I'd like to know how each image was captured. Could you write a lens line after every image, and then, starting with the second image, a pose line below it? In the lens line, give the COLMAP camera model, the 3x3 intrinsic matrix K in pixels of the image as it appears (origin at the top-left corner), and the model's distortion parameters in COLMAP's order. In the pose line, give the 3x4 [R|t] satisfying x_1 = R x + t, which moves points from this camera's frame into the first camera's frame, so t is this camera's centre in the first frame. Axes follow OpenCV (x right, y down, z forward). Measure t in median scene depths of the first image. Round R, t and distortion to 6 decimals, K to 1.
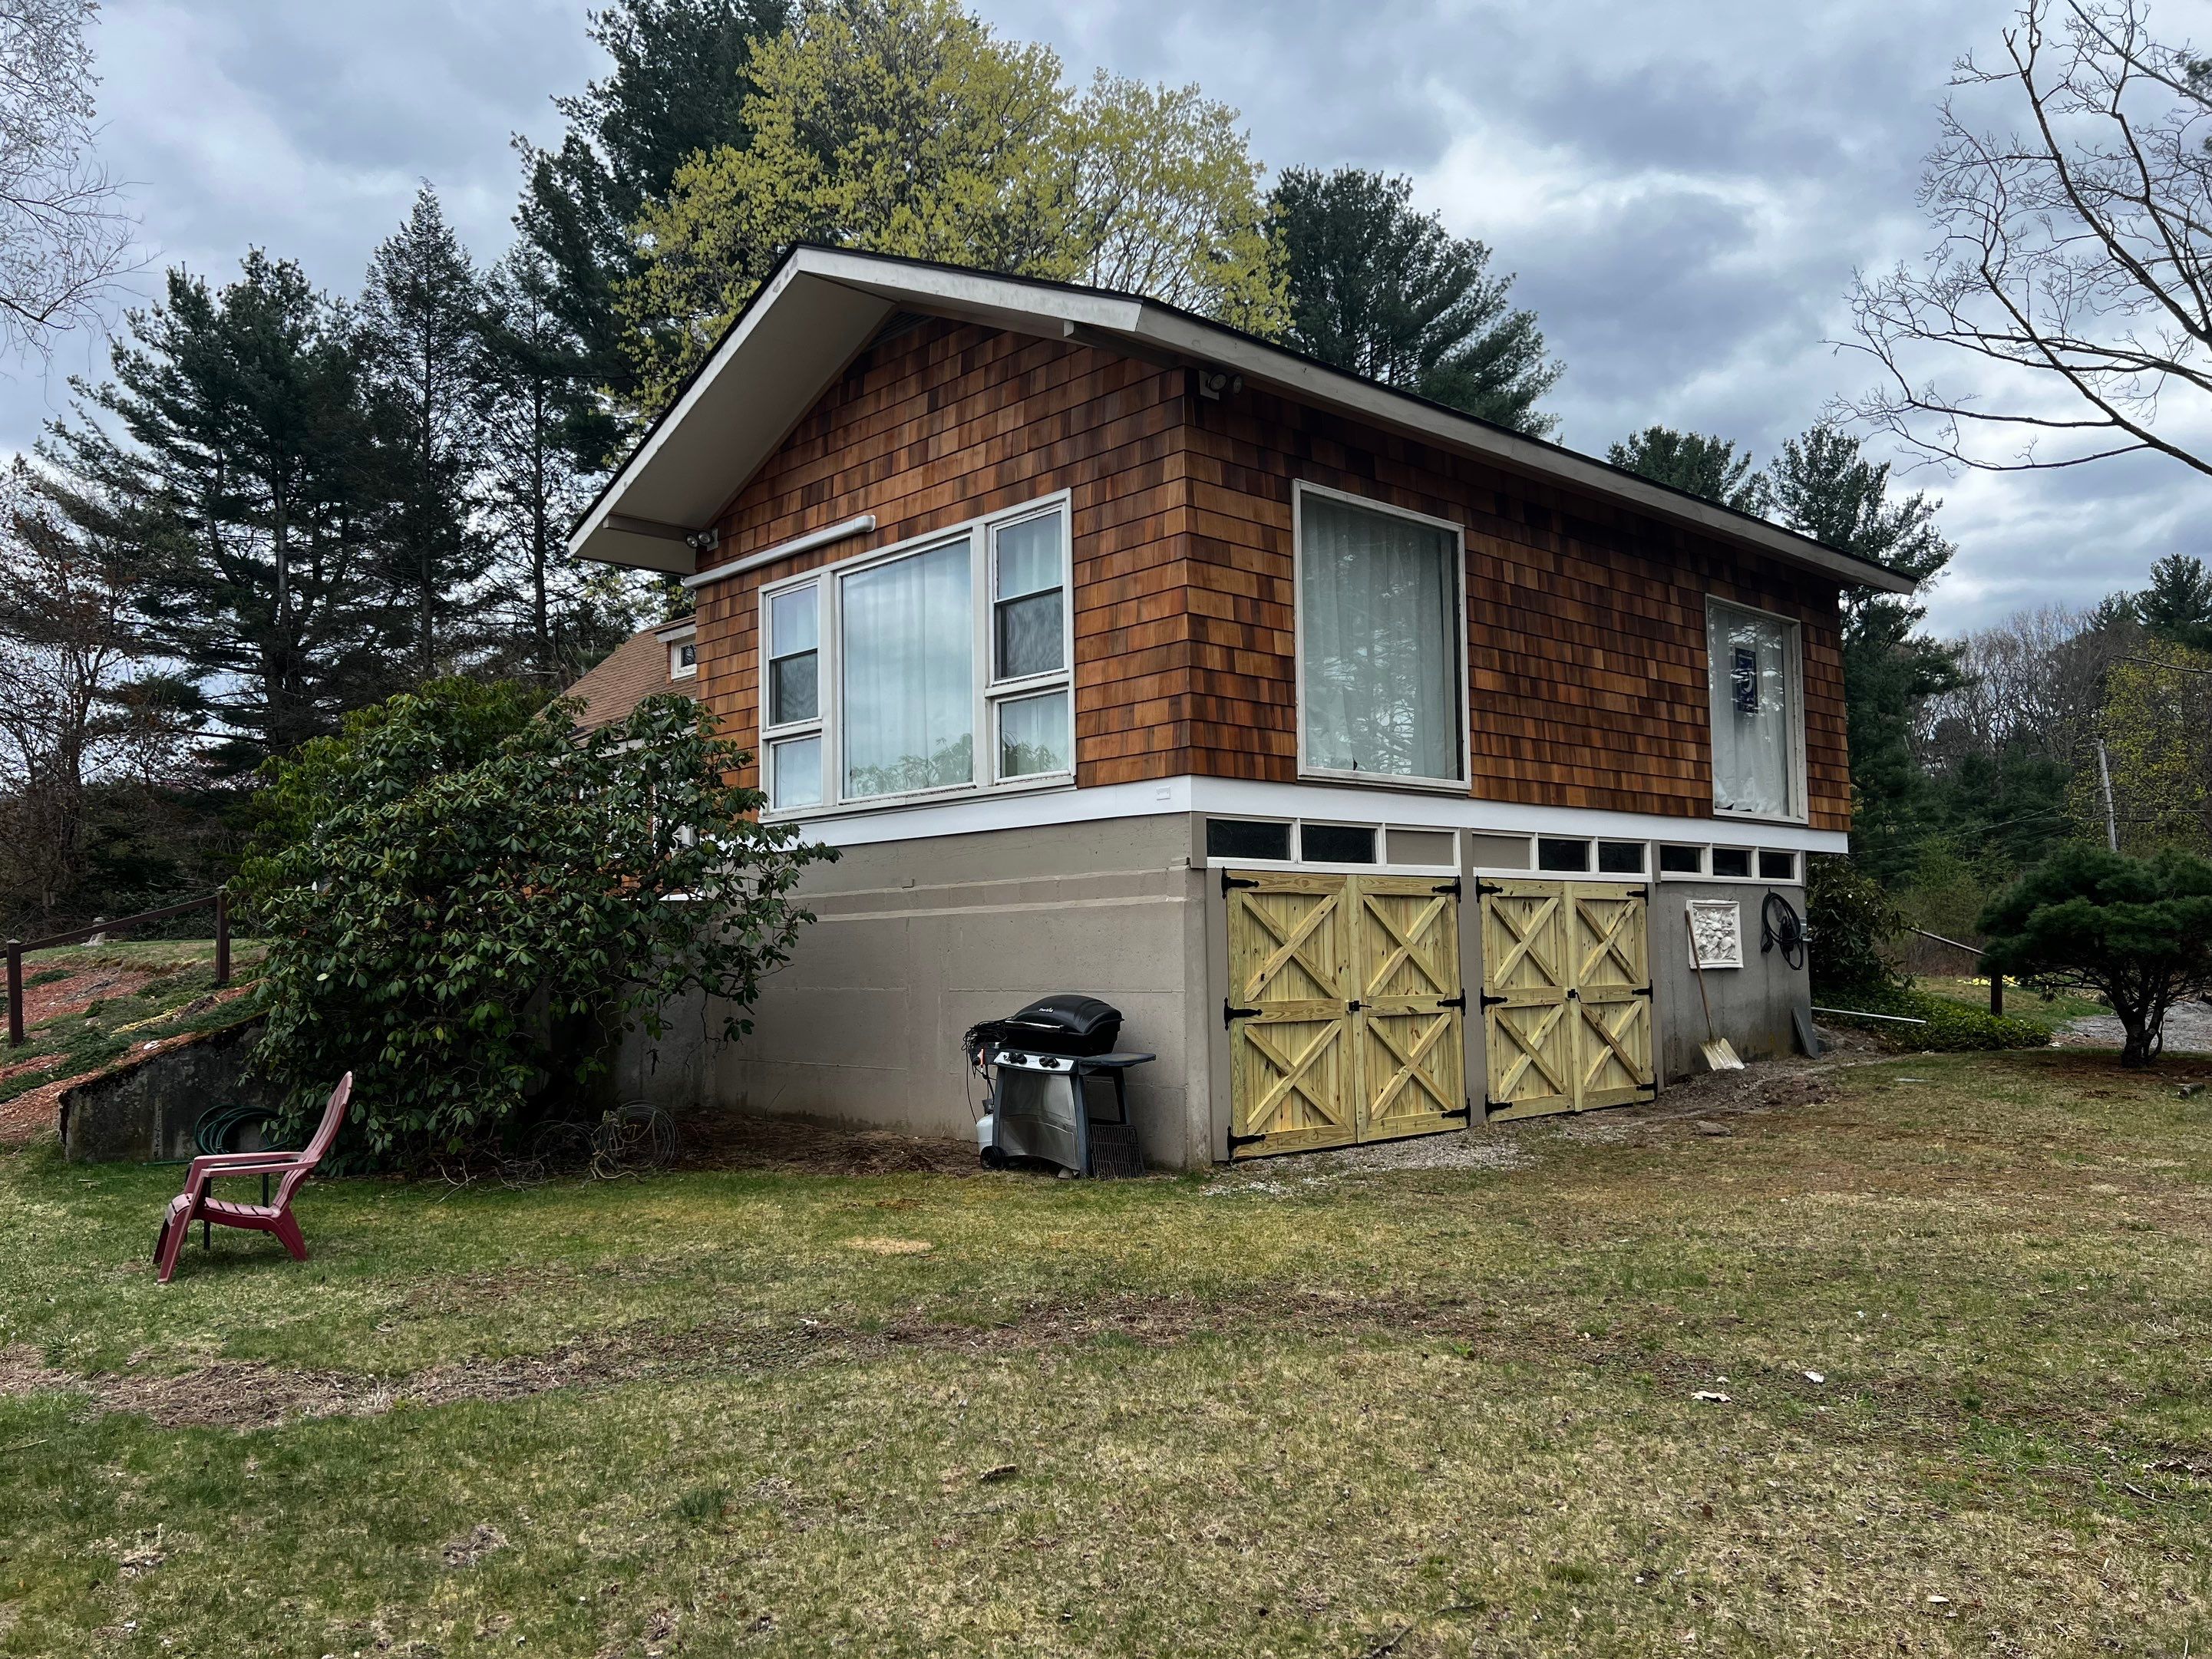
lens RADIAL K [[1653.8, 0, 1103.4], [0, 1653.8, 835.6], [0, 0, 1]] dist [0.063767, -0.073420]
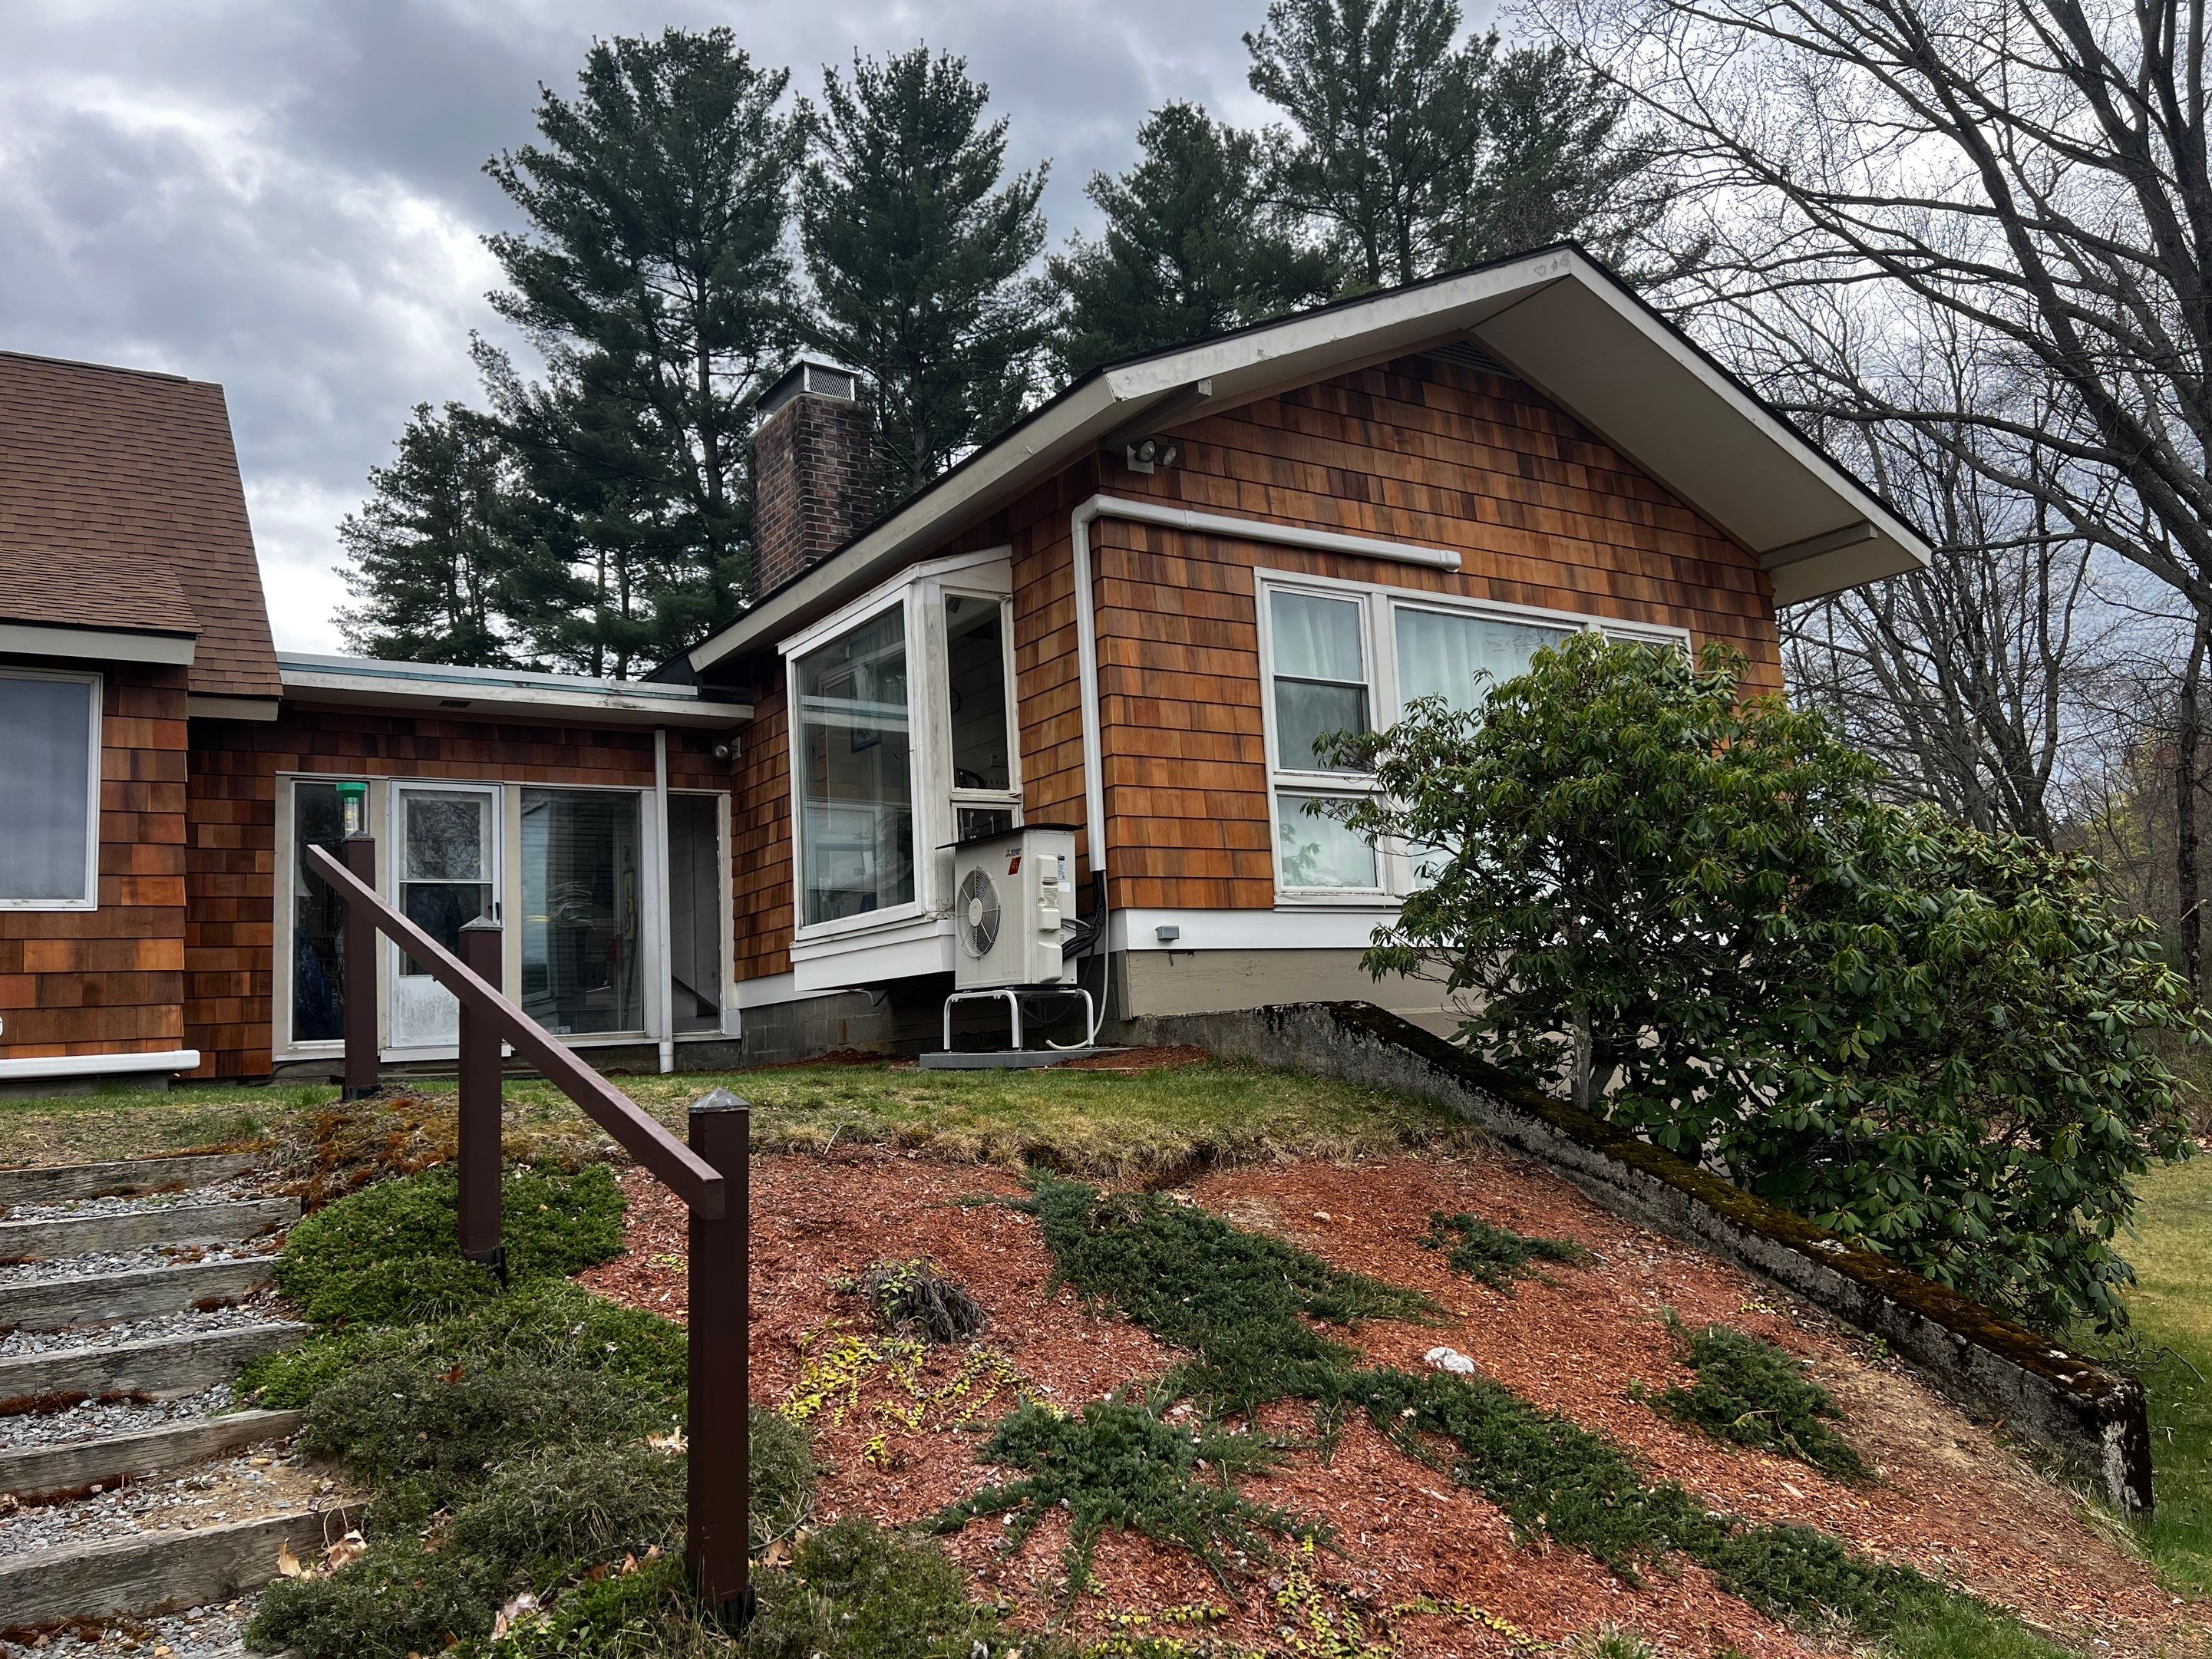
lens RADIAL K [[1651.4, 0, 1119.7], [0, 1651.4, 836.5], [0, 0, 1]] dist [0.056437, -0.059949]
pose [[0.176929, 0.135235, 0.974888, -0.947616], [-0.019615, 0.990803, -0.133883, 0.061619], [-0.984028, 0.004566, 0.177955, 1.002120]]
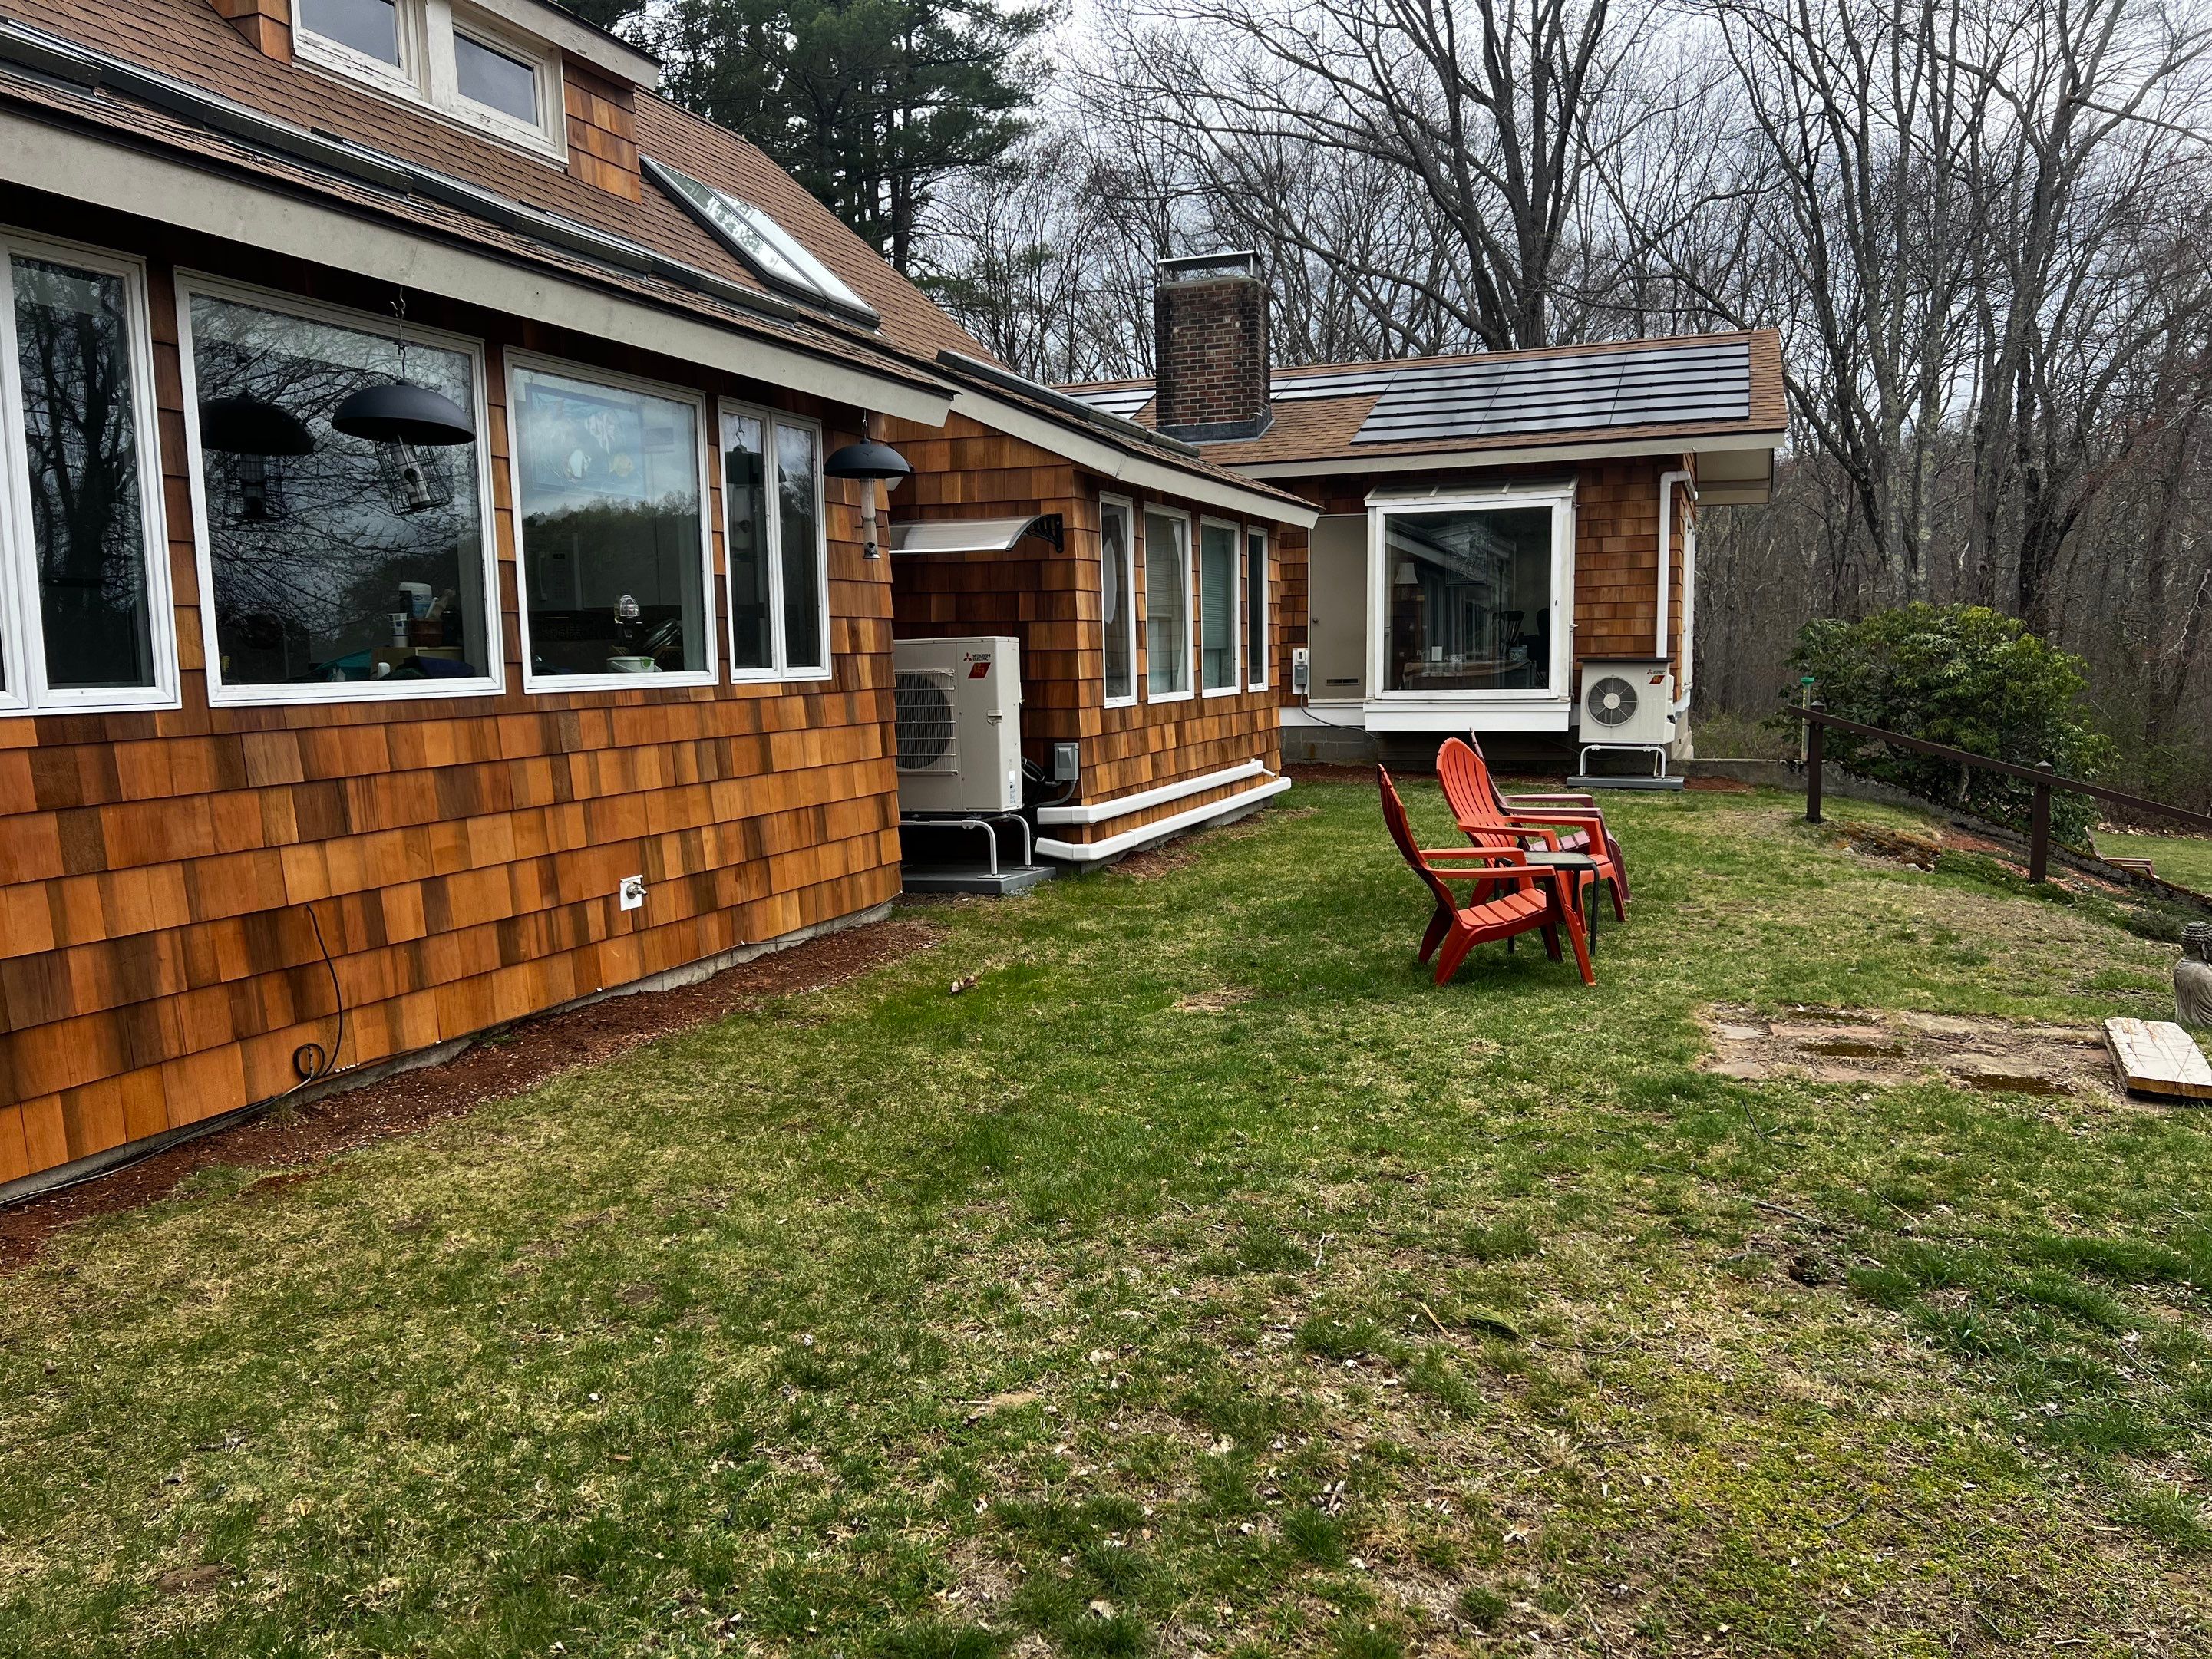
lens RADIAL K [[1651.4, 0, 1119.7], [0, 1651.4, 836.5], [0, 0, 1]] dist [0.056437, -0.059949]
pose [[-0.439809, -0.072357, 0.895172, -1.240458], [-0.036107, 0.997368, 0.062878, 0.037556], [-0.897365, -0.004667, -0.441263, 2.083011]]
